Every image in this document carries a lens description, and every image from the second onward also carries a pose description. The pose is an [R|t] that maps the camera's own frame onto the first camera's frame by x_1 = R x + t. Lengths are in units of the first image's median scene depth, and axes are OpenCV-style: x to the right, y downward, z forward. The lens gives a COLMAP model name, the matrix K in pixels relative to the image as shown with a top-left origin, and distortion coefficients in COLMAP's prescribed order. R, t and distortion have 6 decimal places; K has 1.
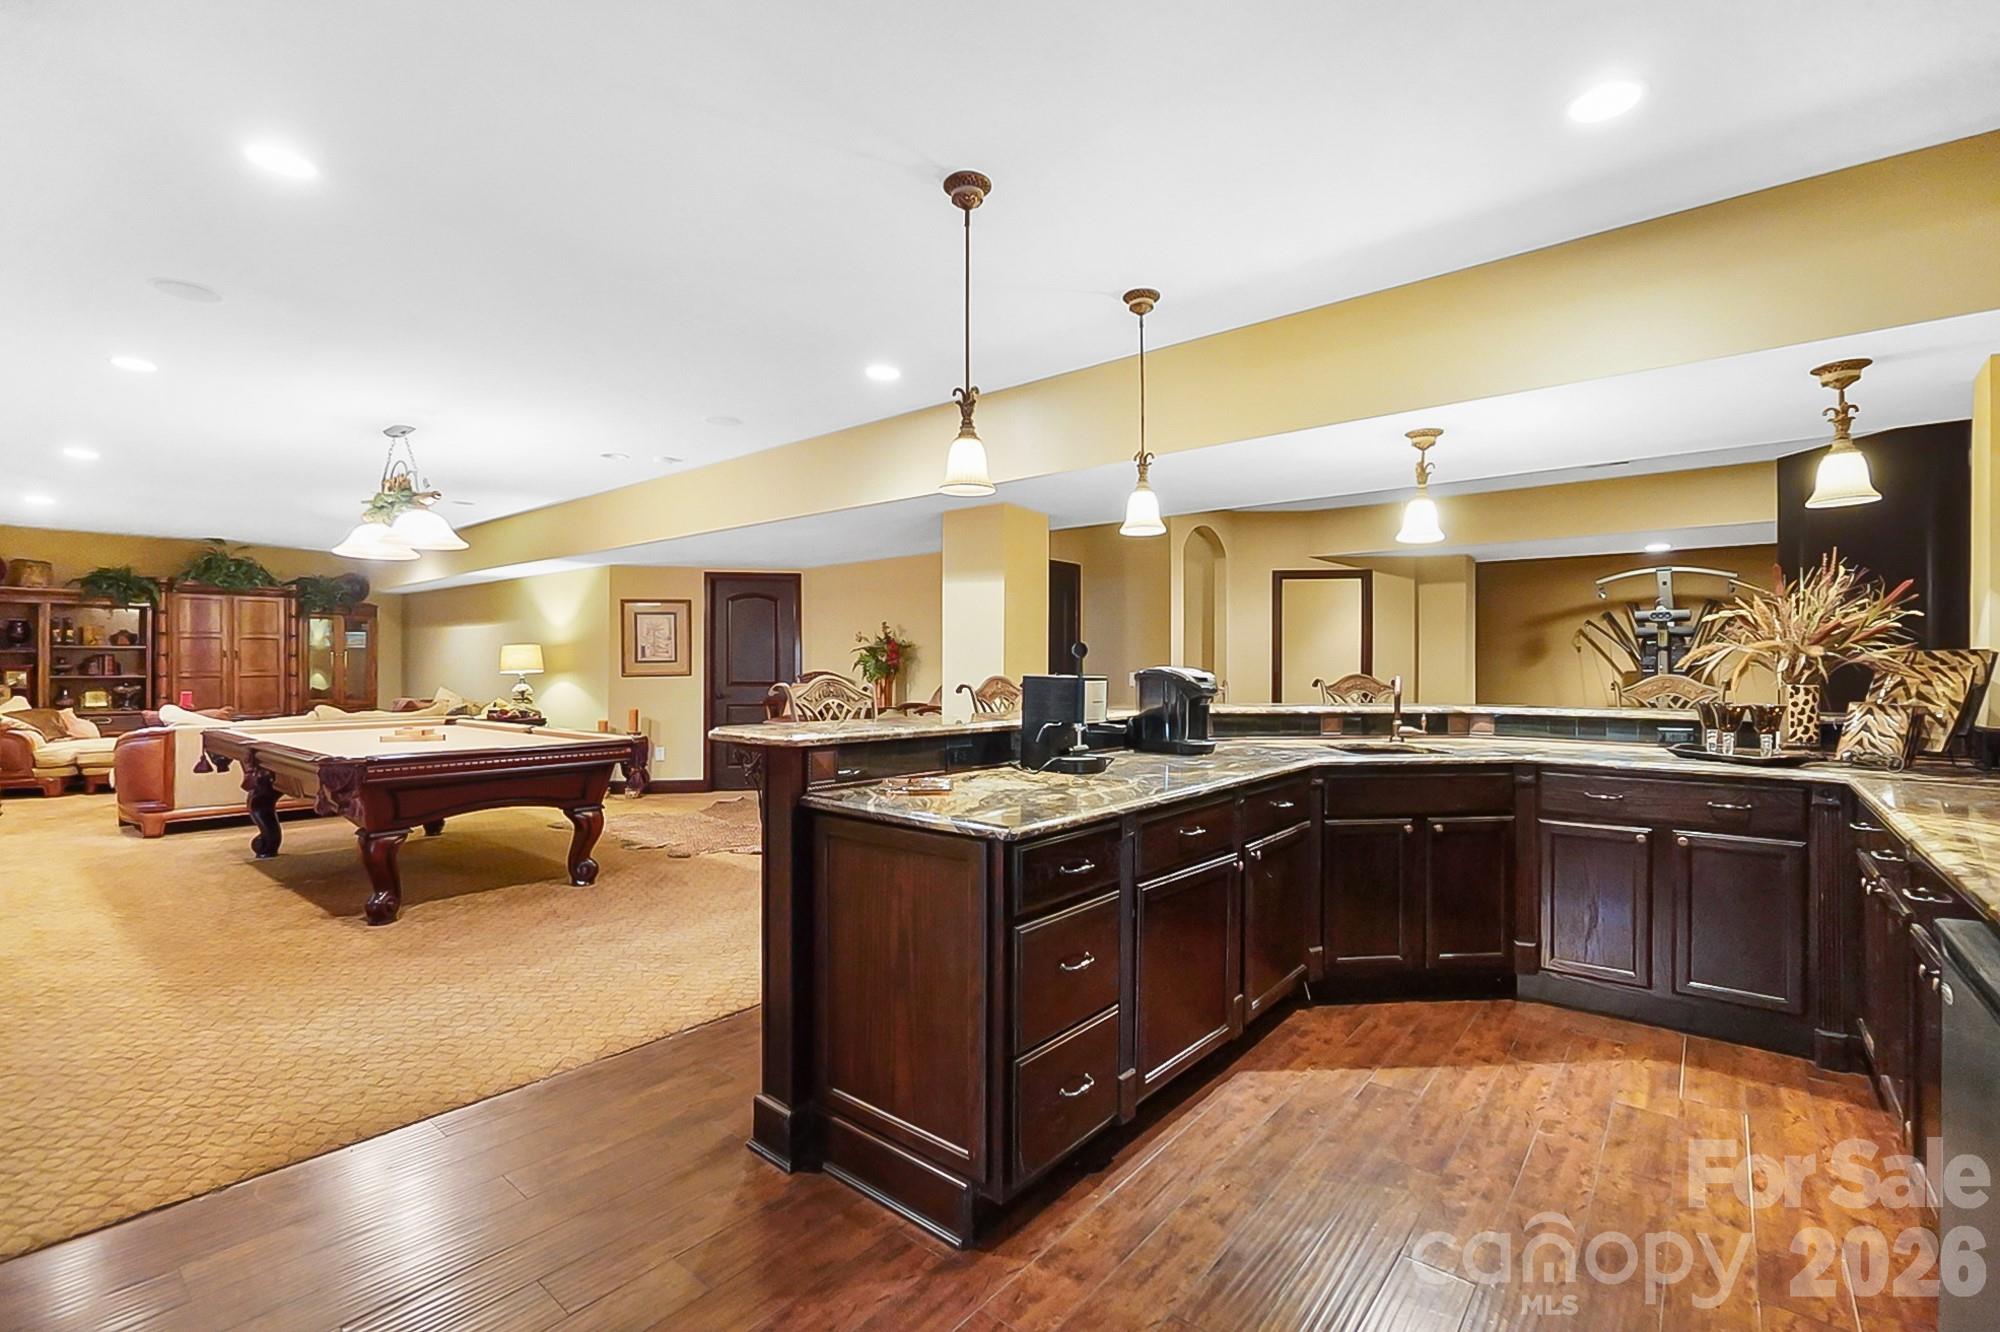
lens RADIAL K [[874.5, 0, 1001.3], [0, 874.5, 653.5], [0, 0, 1]] dist [0.000014, 0.000050]
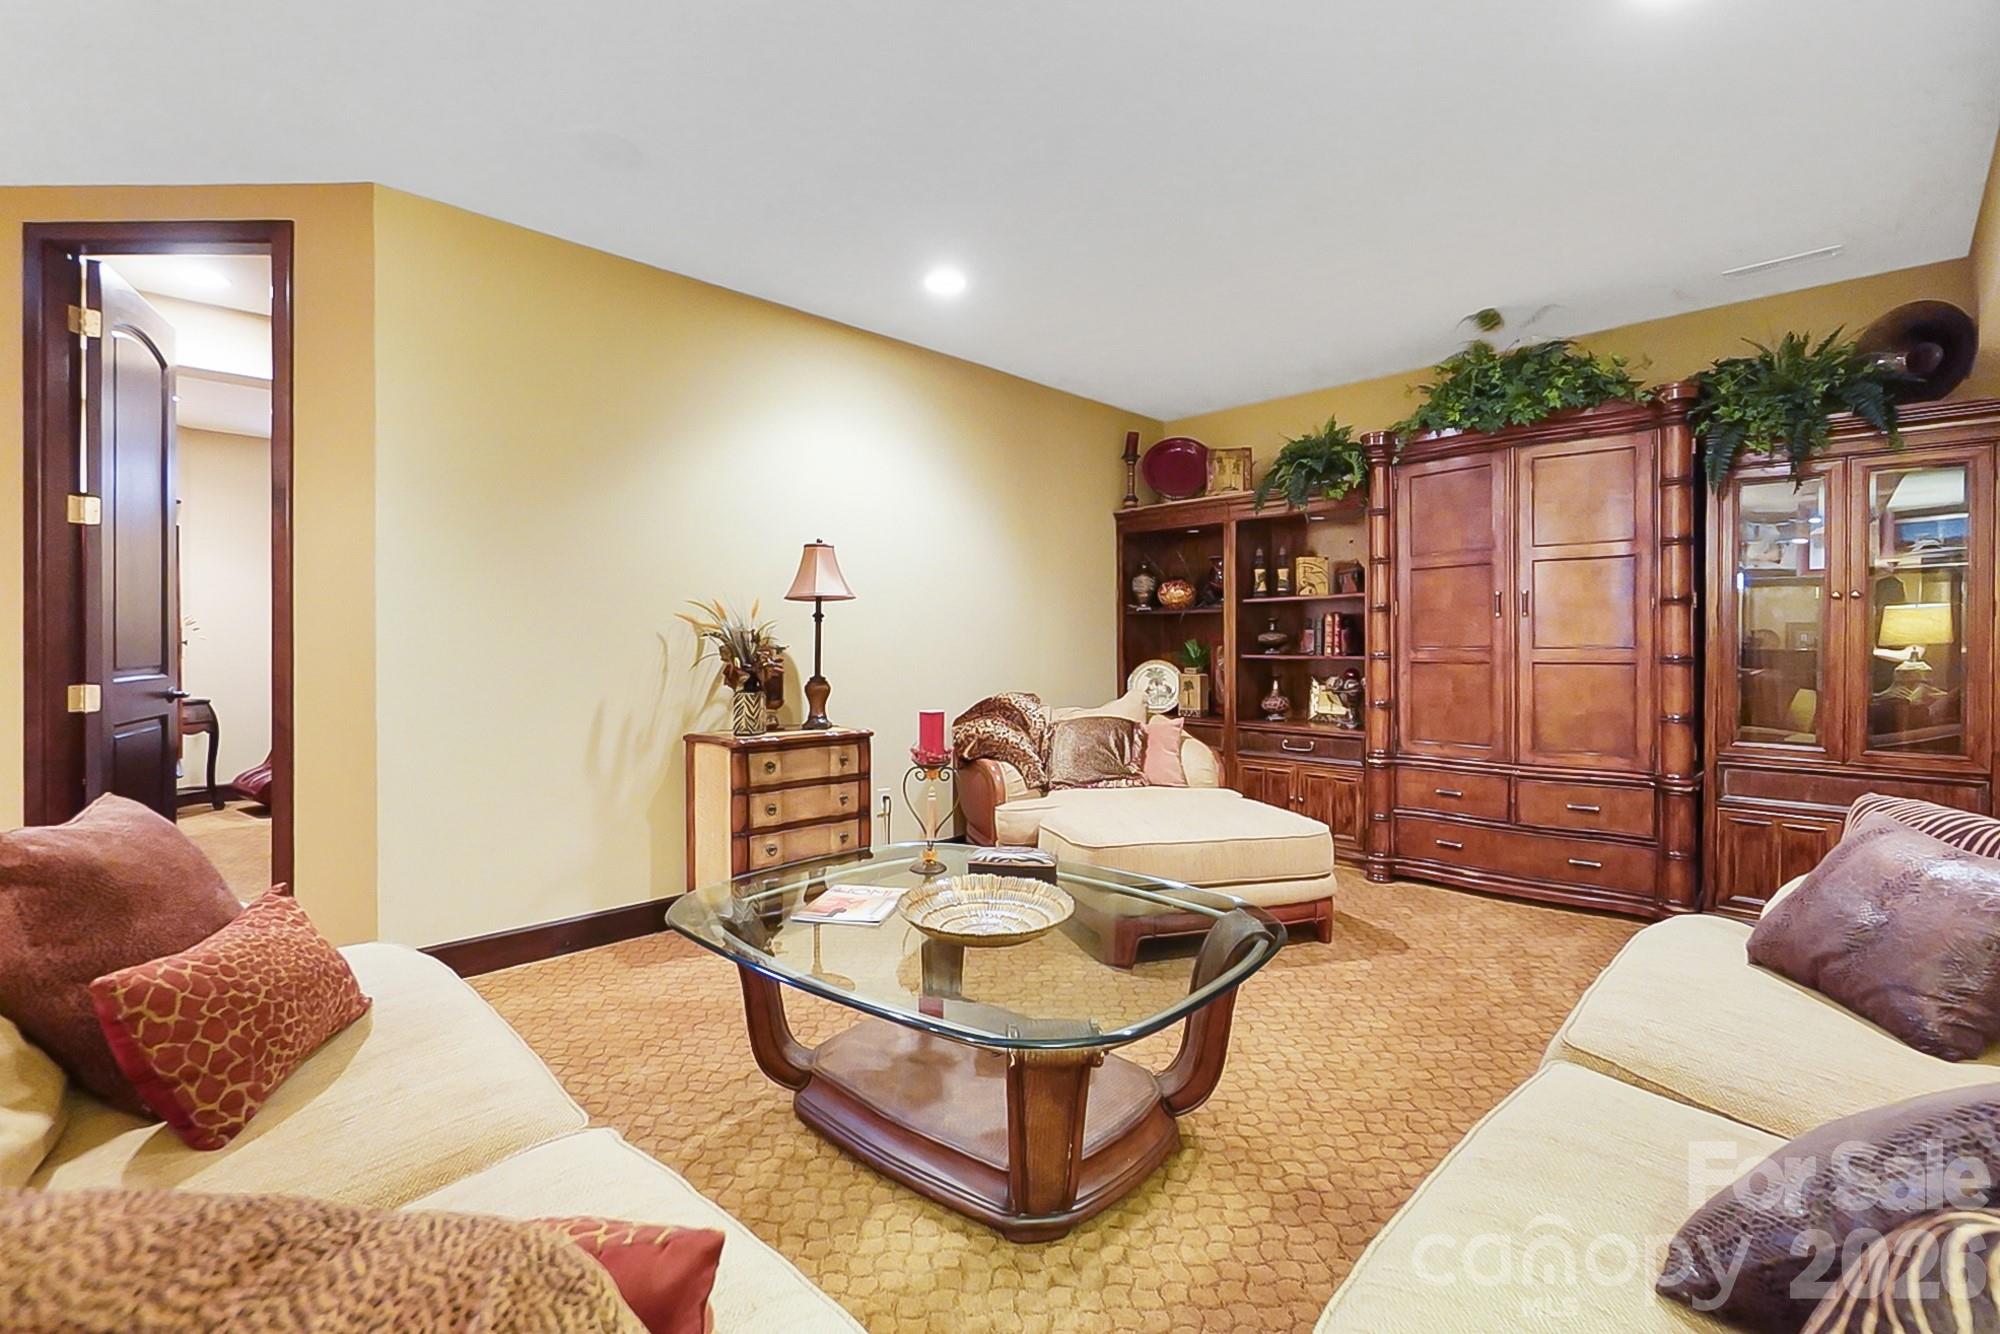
lens RADIAL K [[874.5, 0, 1001.3], [0, 874.5, 654.5], [0, 0, 1]] dist [0.000014, 0.000050]
pose [[-0.092033, 0.003409, -0.995750, -0.483012], [-0.000636, 0.999994, 0.003483, 0.022660], [0.995756, 0.000954, -0.092030, 0.825518]]
